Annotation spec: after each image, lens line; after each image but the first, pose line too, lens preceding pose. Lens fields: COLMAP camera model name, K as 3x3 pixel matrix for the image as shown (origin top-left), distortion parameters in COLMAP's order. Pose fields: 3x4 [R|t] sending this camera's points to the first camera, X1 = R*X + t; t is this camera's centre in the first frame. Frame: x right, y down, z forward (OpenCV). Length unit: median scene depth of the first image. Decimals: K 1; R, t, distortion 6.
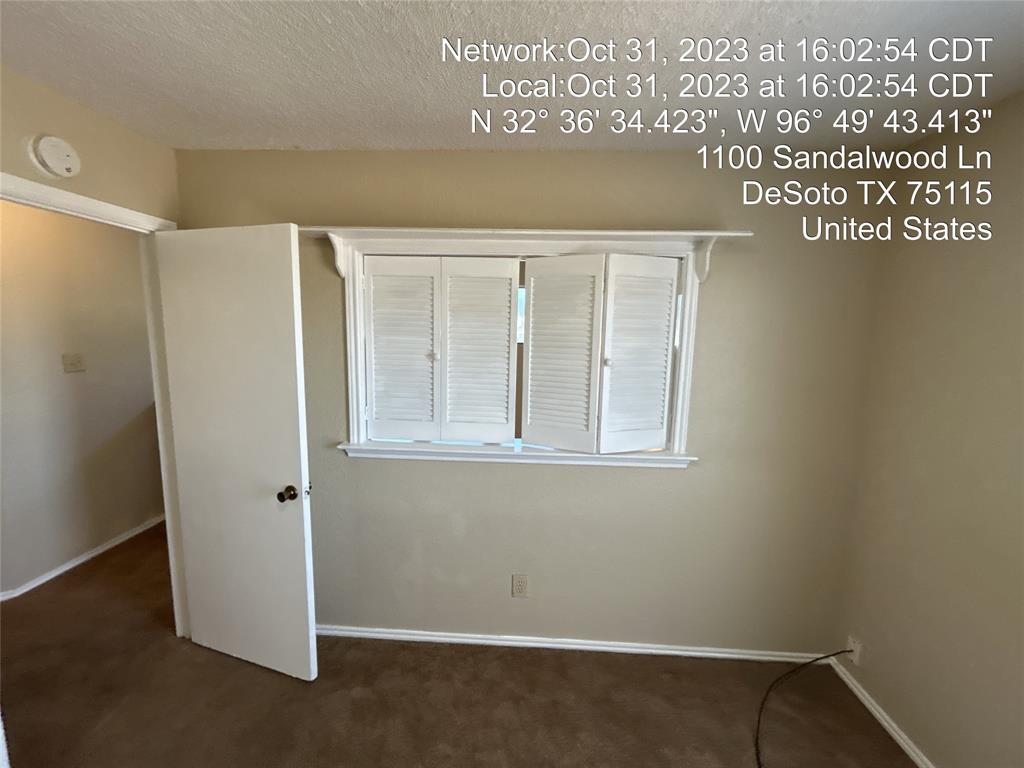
lens RADIAL K [[413.2, 0, 509.7], [0, 413.2, 379.5], [0, 0, 1]] dist [0.002657, -0.000260]
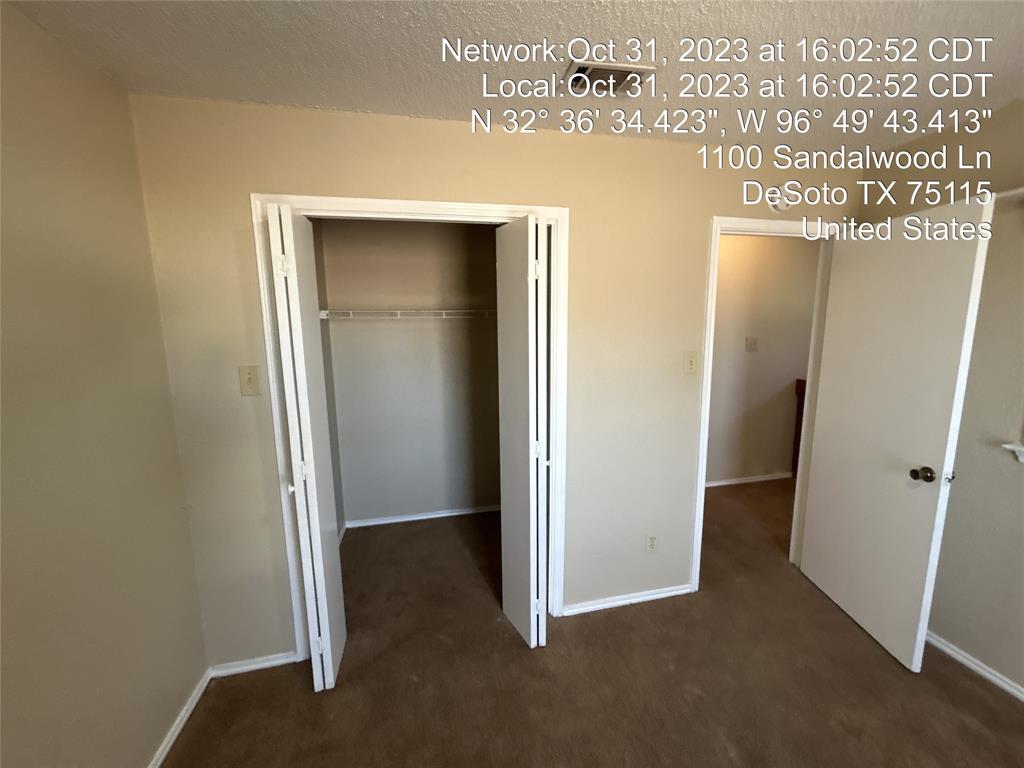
lens RADIAL K [[413.2, 0, 513.1], [0, 413.2, 379.1], [0, 0, 1]] dist [0.002657, -0.000260]
pose [[0.274515, 0.122111, -0.953798, 0.115475], [-0.118819, 0.988610, 0.092370, 0.068789], [0.954214, 0.087972, 0.285897, -0.244697]]
